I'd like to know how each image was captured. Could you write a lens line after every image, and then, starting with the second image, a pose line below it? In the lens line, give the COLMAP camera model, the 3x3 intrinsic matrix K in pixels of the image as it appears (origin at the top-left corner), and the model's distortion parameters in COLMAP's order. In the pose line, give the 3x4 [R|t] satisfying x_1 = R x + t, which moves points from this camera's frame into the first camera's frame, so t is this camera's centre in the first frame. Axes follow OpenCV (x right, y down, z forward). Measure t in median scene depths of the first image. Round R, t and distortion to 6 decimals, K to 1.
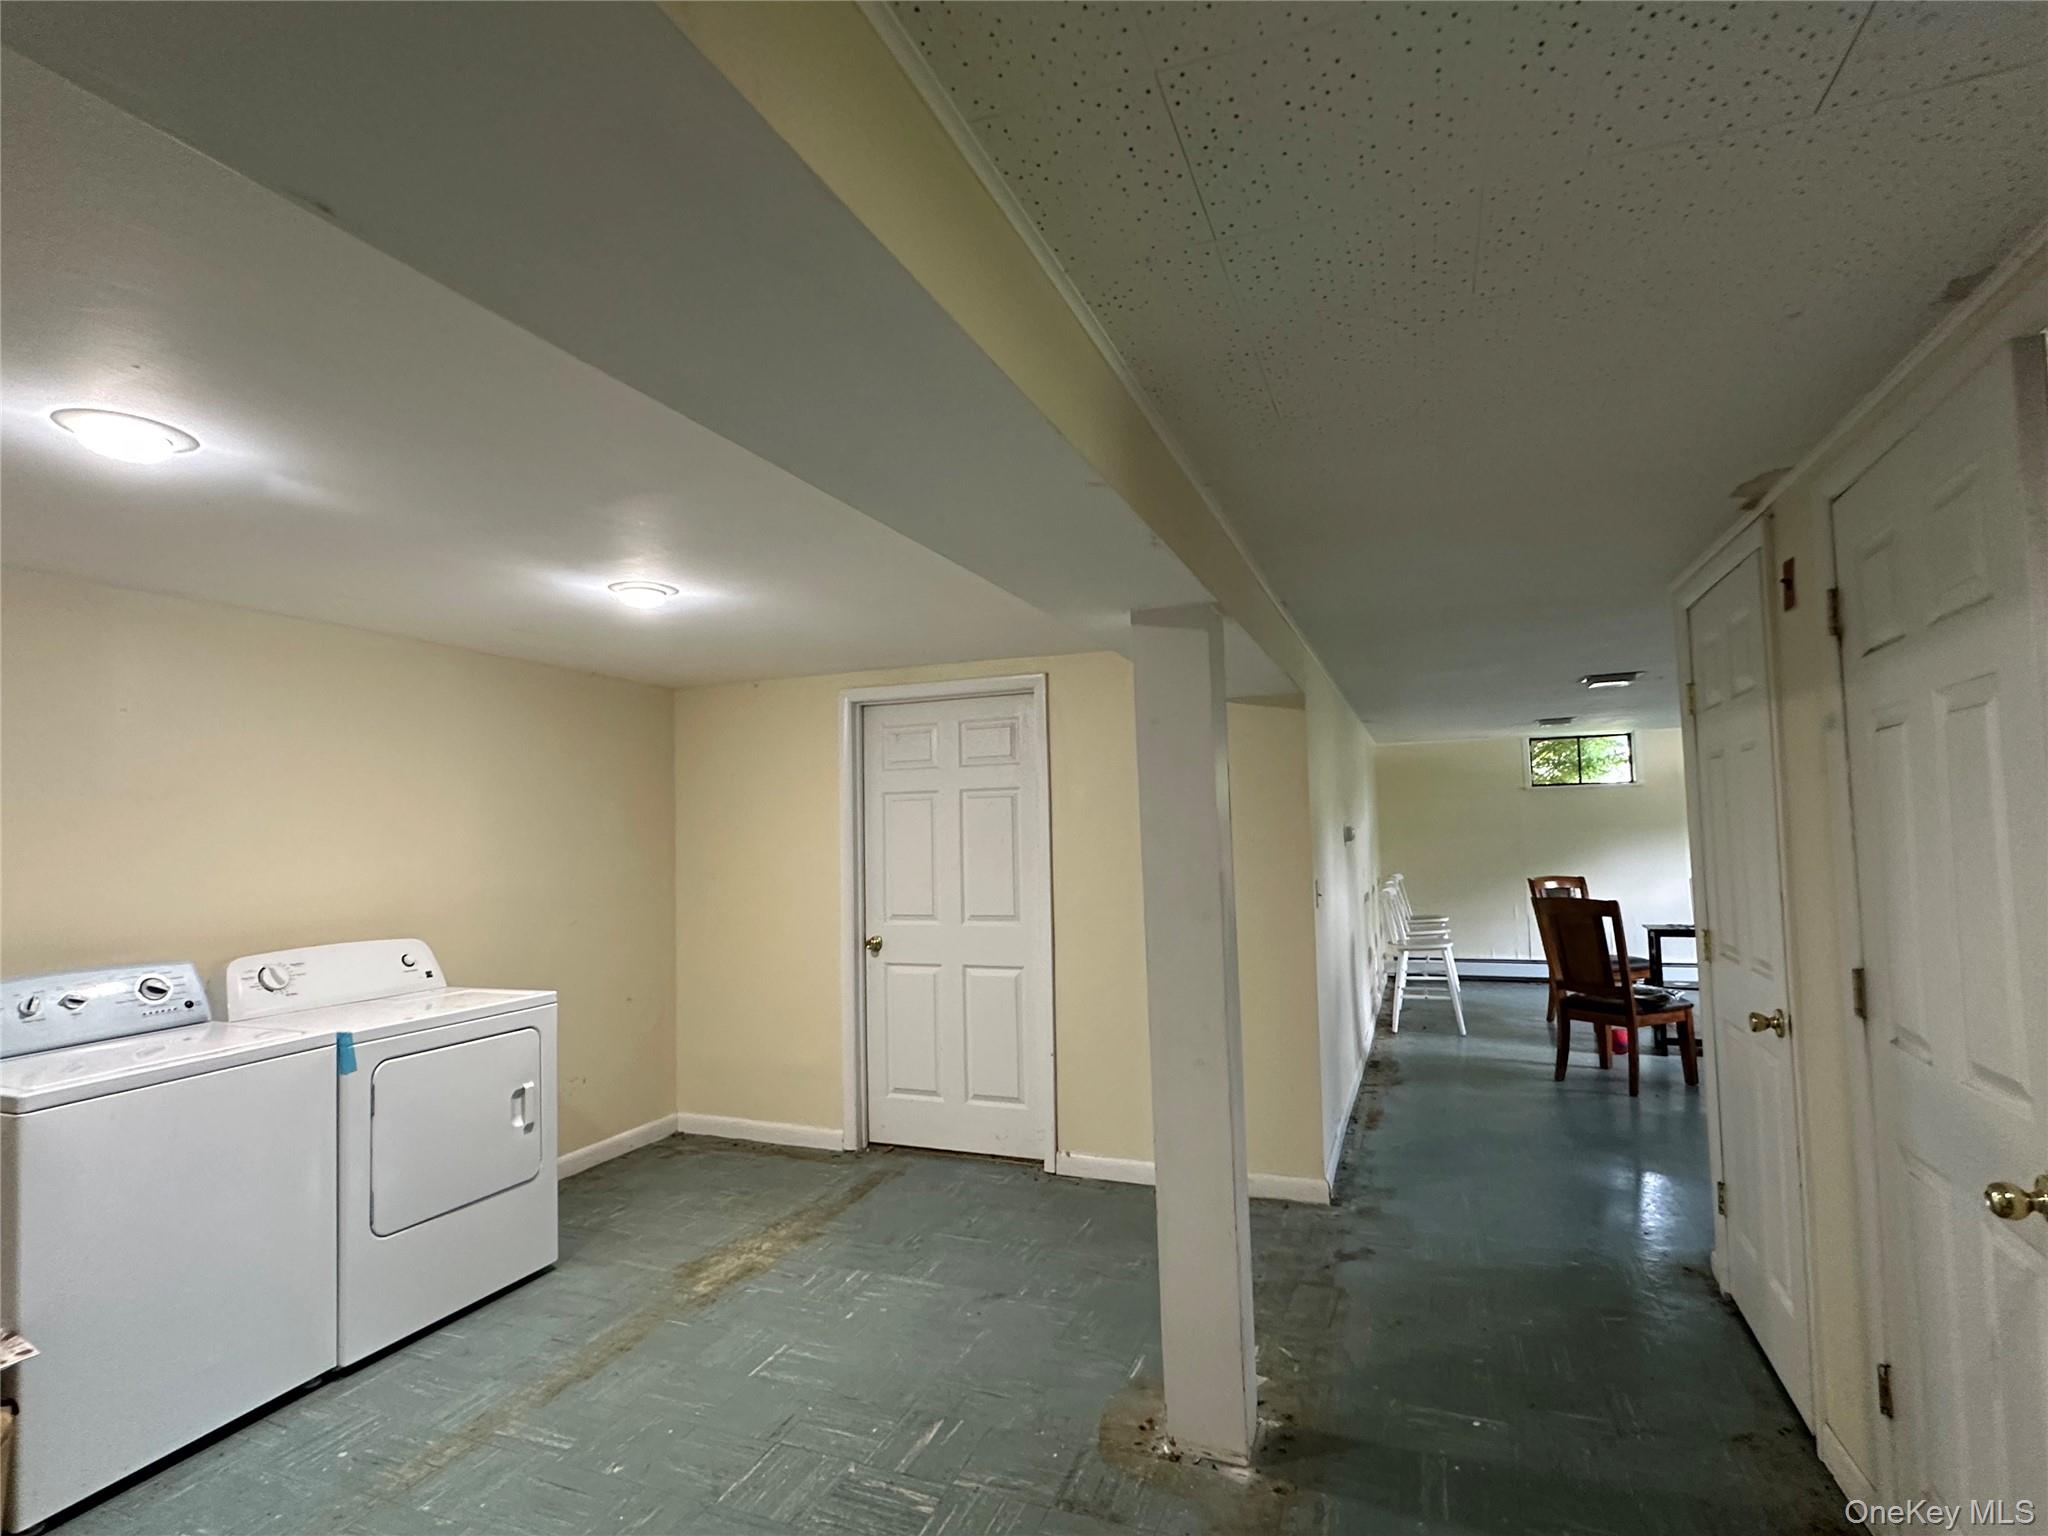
lens RADIAL K [[1036.4, 0, 1016.7], [0, 1036.4, 774.2], [0, 0, 1]] dist [-0.001849, 0.000442]
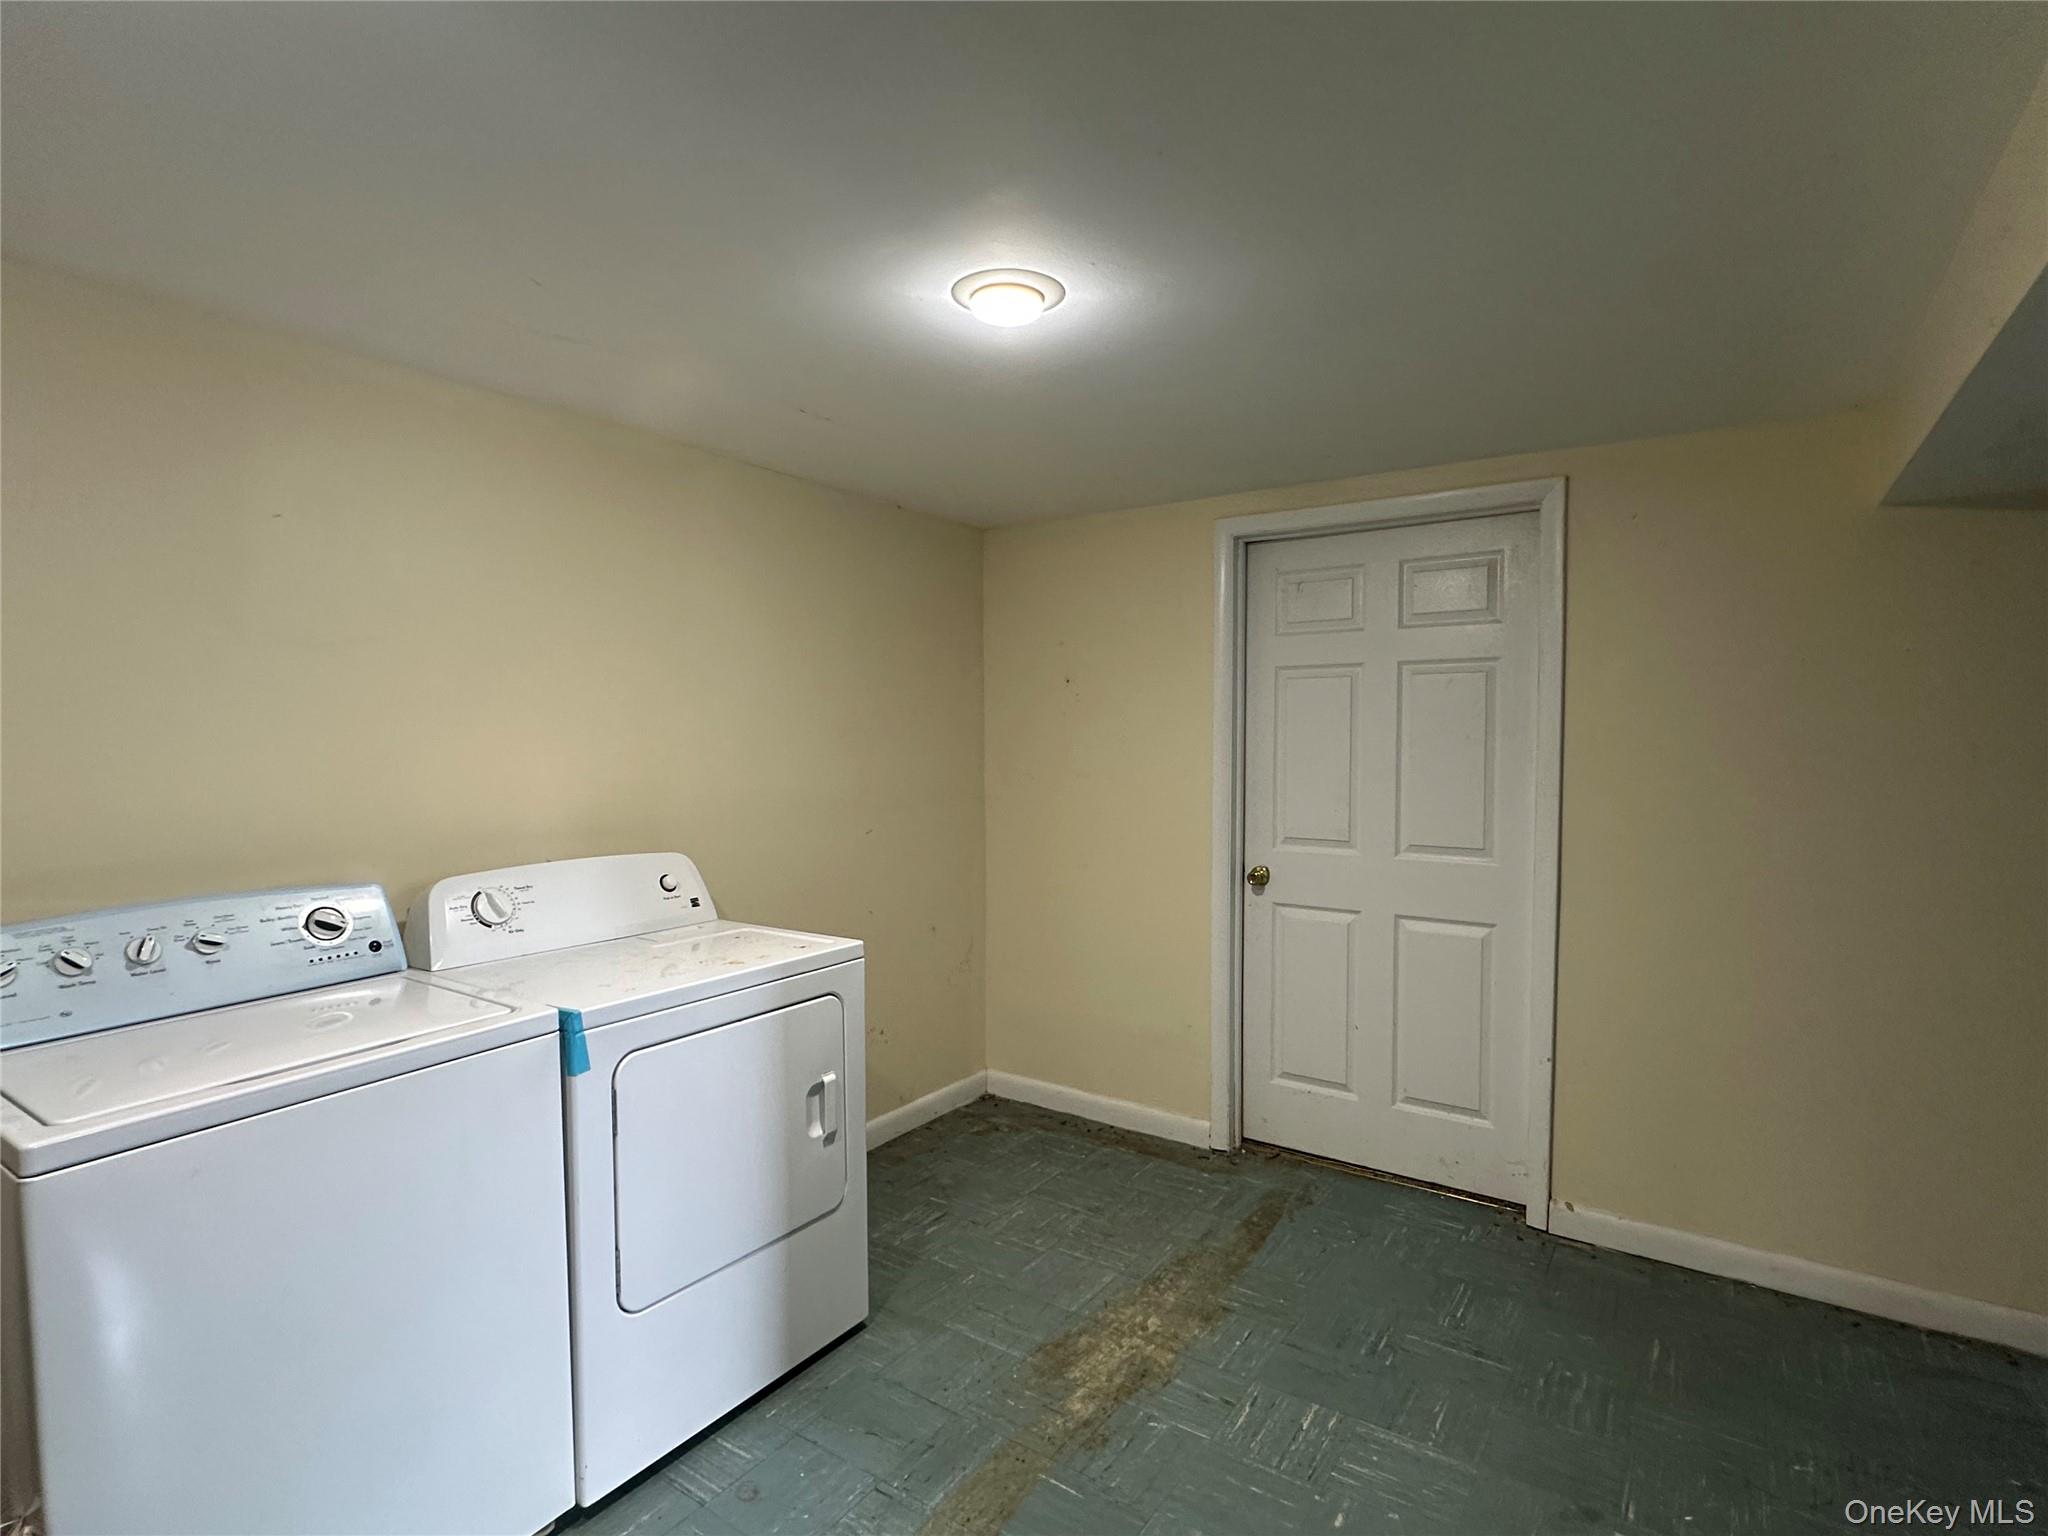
lens RADIAL K [[1036.4, 0, 1016.7], [0, 1036.4, 774.2], [0, 0, 1]] dist [-0.001849, 0.000442]
pose [[0.974912, 0.030172, -0.220535, -0.185575], [-0.008016, 0.994887, 0.100678, 0.028059], [0.222445, -0.096384, 0.970169, 0.346118]]
